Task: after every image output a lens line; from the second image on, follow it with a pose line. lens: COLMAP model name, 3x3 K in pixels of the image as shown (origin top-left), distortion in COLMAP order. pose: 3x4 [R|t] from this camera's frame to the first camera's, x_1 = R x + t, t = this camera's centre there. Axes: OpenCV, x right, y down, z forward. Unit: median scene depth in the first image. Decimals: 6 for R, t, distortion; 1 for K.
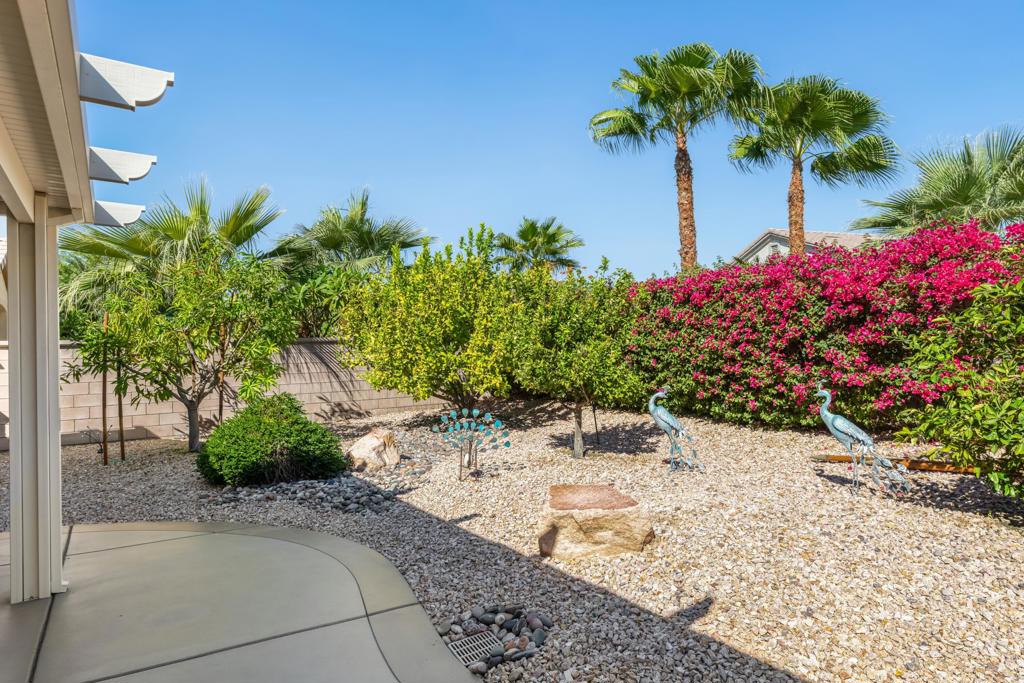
lens RADIAL K [[607.7, 0, 512.0], [0, 607.7, 341.5], [0, 0, 1]] dist [-0.000010, 0.000039]
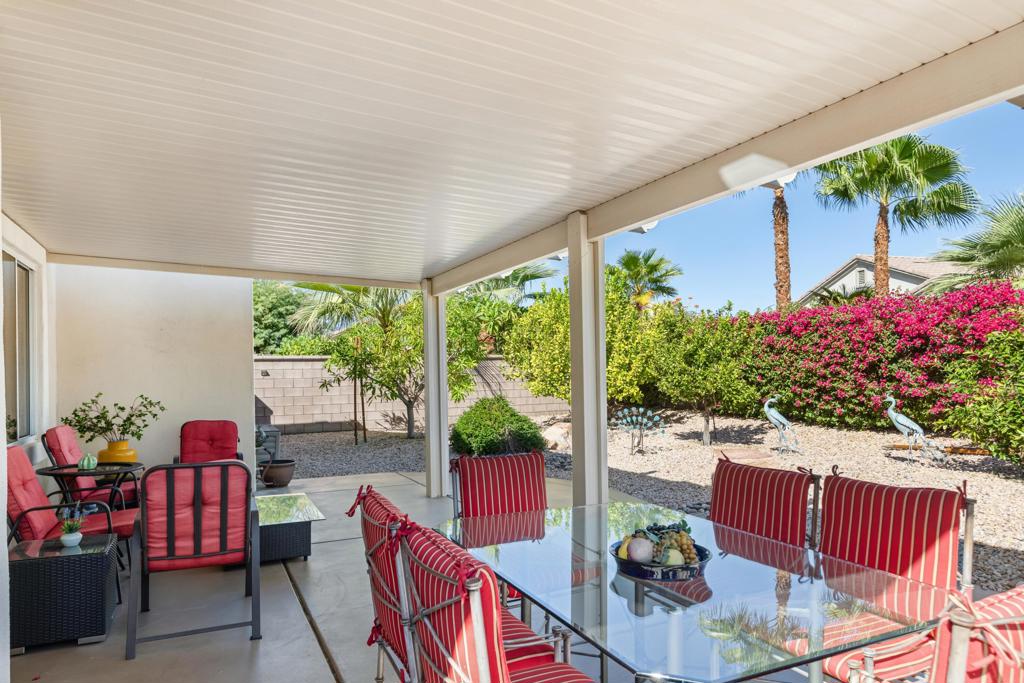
lens RADIAL K [[613.2, 0, 508.5], [0, 613.2, 374.5], [0, 0, 1]] dist [-0.003697, -0.002441]
pose [[0.993636, 0.014575, -0.111689, -0.179067], [-0.011318, 0.999494, 0.029740, -0.007815], [0.112066, -0.028287, 0.993298, -0.421009]]
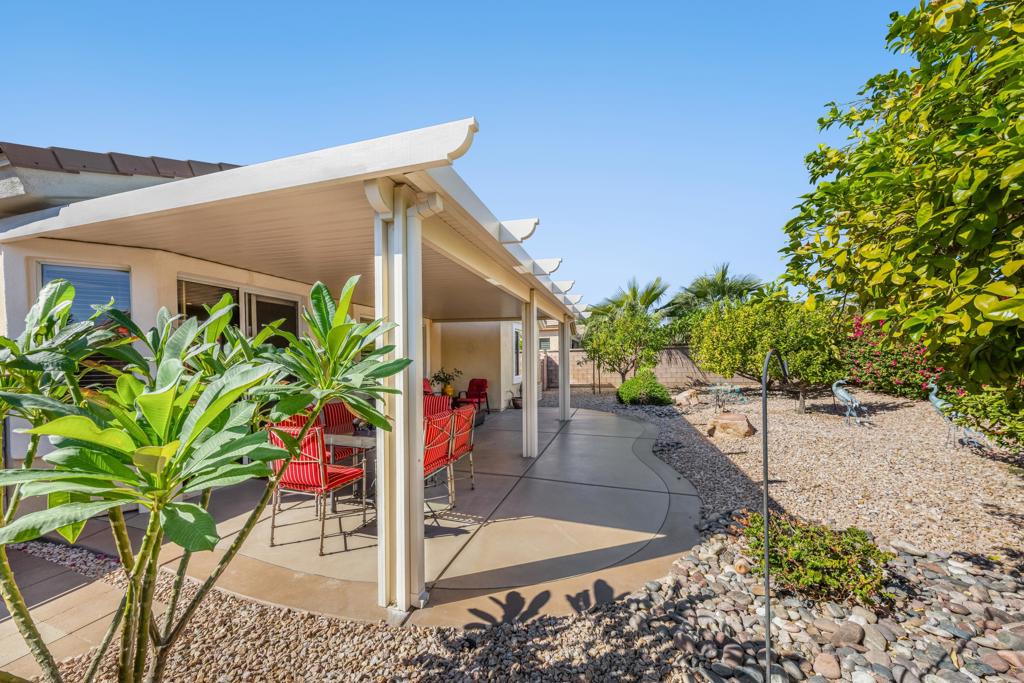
lens RADIAL K [[345.7, 0, 514.0], [0, 345.7, 355.7], [0, 0, 1]] dist [0.000045, 0.000003]
pose [[0.639085, 0.012065, -0.769041, 0.339418], [0.017347, 0.999397, 0.030095, -0.029607], [0.768940, -0.032573, 0.638490, -0.309709]]
